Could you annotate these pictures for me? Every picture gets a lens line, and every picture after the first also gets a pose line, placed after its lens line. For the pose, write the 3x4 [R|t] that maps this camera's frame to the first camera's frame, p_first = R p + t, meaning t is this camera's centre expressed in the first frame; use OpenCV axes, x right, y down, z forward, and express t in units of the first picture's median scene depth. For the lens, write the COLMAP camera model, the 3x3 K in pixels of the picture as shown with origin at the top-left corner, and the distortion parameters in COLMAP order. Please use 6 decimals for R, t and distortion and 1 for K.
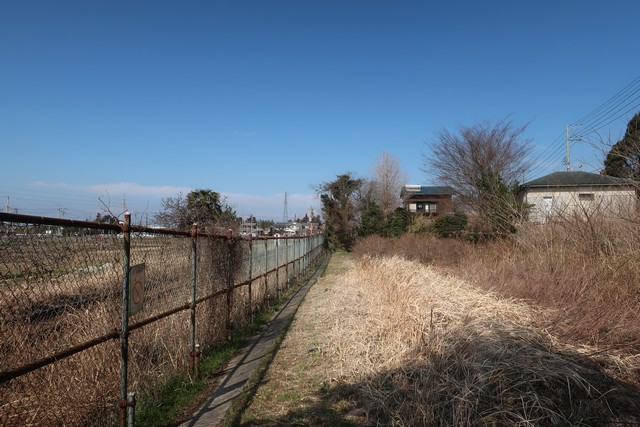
lens RADIAL K [[499.9, 0, 318.0], [0, 499.9, 213.9], [0, 0, 1]] dist [-0.009878, 0.007901]
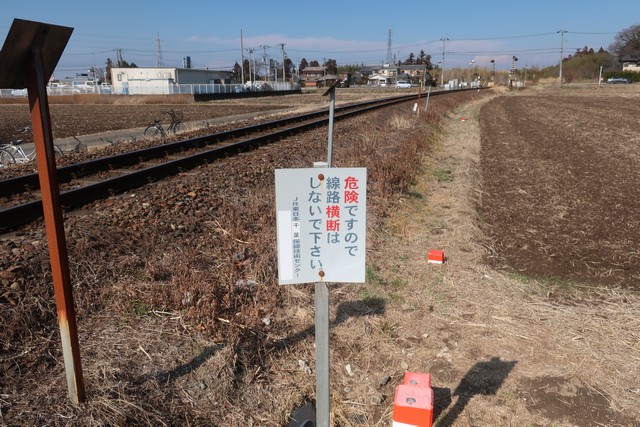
lens RADIAL K [[499.9, 0, 320.9], [0, 499.9, 210.8], [0, 0, 1]] dist [-0.009878, 0.007901]
pose [[0.977128, 0.034182, -0.209889, 0.009551], [0.026644, 0.959541, 0.280305, 0.013716], [0.210979, -0.279486, 0.936683, 0.304962]]
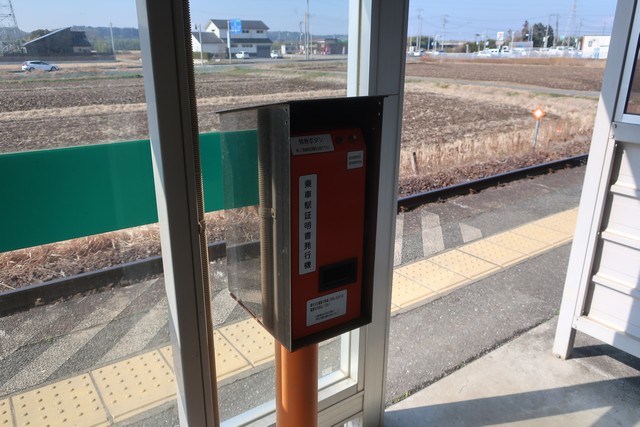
lens RADIAL K [[499.9, 0, 321.3], [0, 499.9, 213.4], [0, 0, 1]] dist [-0.009878, 0.007901]
pose [[0.614236, 0.236310, -0.752909, 0.007166], [0.044599, 0.942189, 0.332102, 0.007463], [0.787861, -0.237568, 0.568187, 0.228424]]
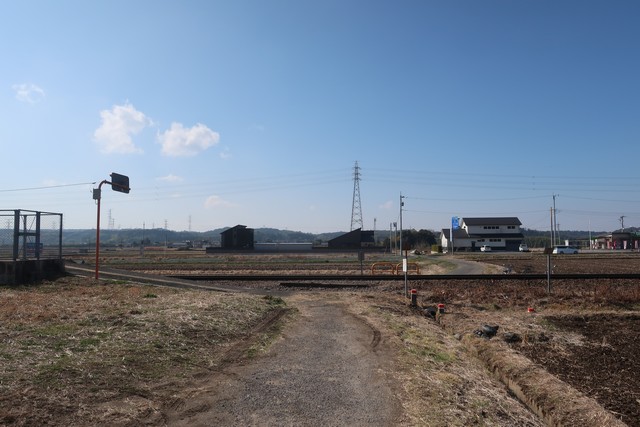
lens RADIAL K [[499.9, 0, 322.4], [0, 499.9, 214.9], [0, 0, 1]] dist [-0.009878, 0.007901]
pose [[-0.058353, -0.073800, -0.995564, 0.056568], [0.047582, 0.995925, -0.076616, 0.013828], [0.997161, -0.051842, -0.054603, 0.304643]]
